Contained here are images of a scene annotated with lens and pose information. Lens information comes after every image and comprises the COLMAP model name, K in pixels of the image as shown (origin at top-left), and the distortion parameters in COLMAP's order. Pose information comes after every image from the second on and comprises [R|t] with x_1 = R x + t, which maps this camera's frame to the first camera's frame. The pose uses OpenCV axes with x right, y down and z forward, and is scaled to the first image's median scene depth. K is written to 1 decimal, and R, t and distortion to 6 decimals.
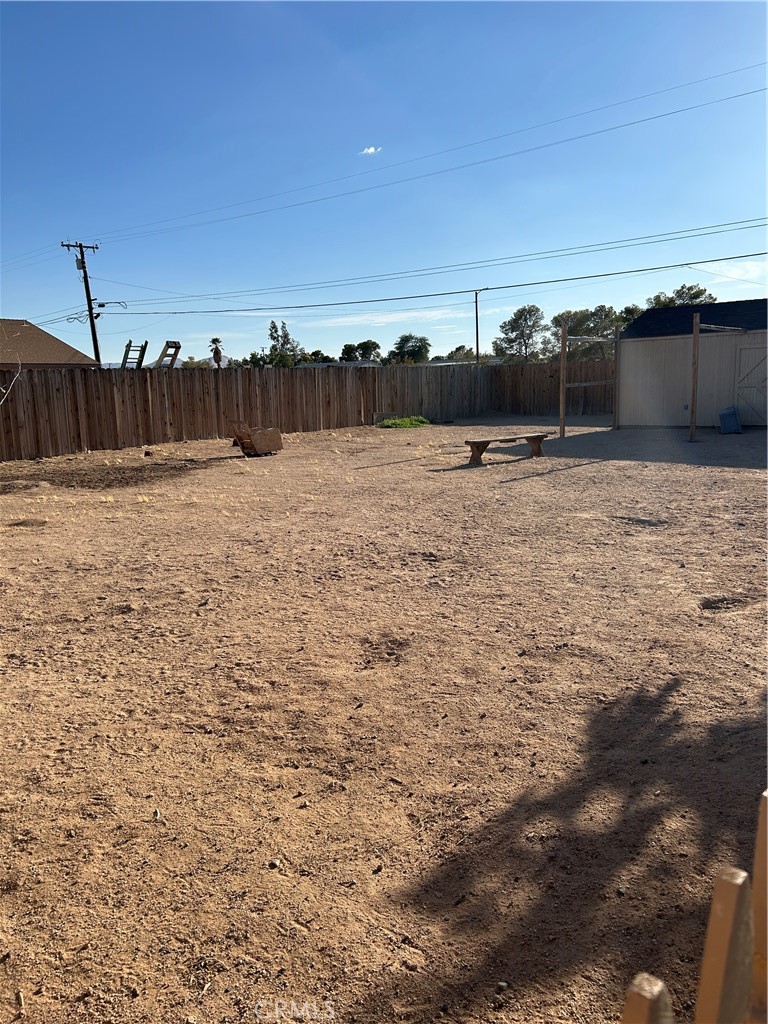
lens RADIAL K [[800.4, 0, 384.0], [0, 800.4, 512.0], [0, 0, 1]] dist [0.156637, -0.466492]
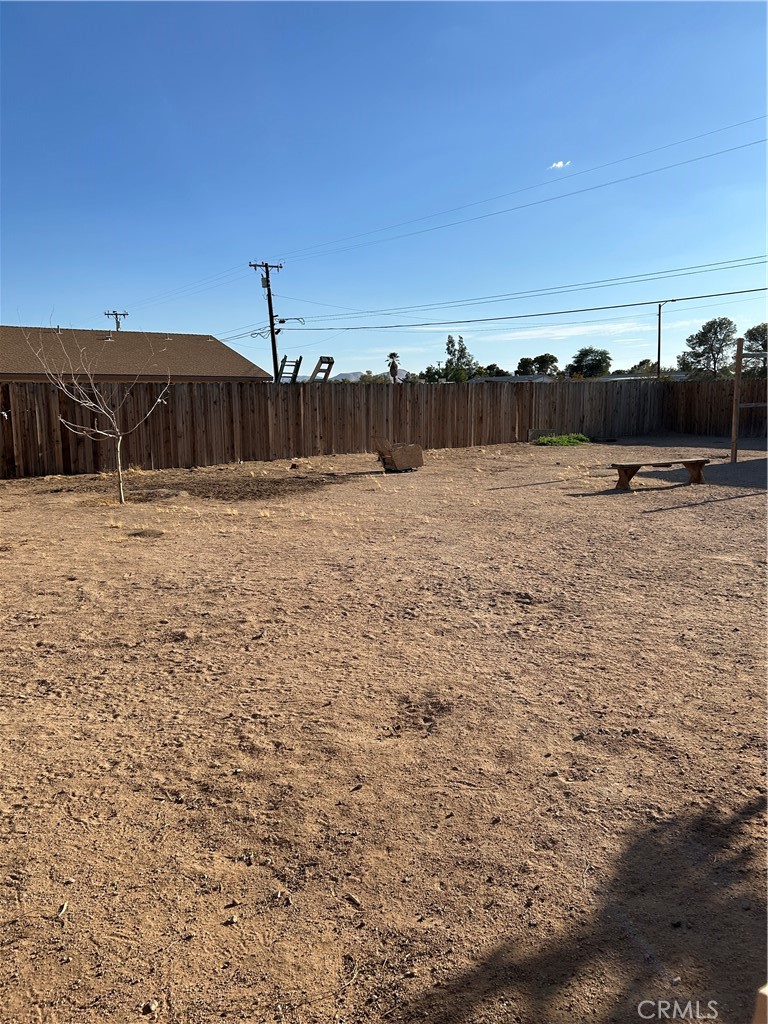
lens RADIAL K [[793.2, 0, 384.0], [0, 793.2, 512.0], [0, 0, 1]] dist [0.059157, -0.084733]
pose [[0.975221, 0.046463, -0.216297, 0.118506], [-0.049406, 0.998745, -0.008214, -0.033097], [0.215644, 0.018697, 0.976293, 0.122364]]
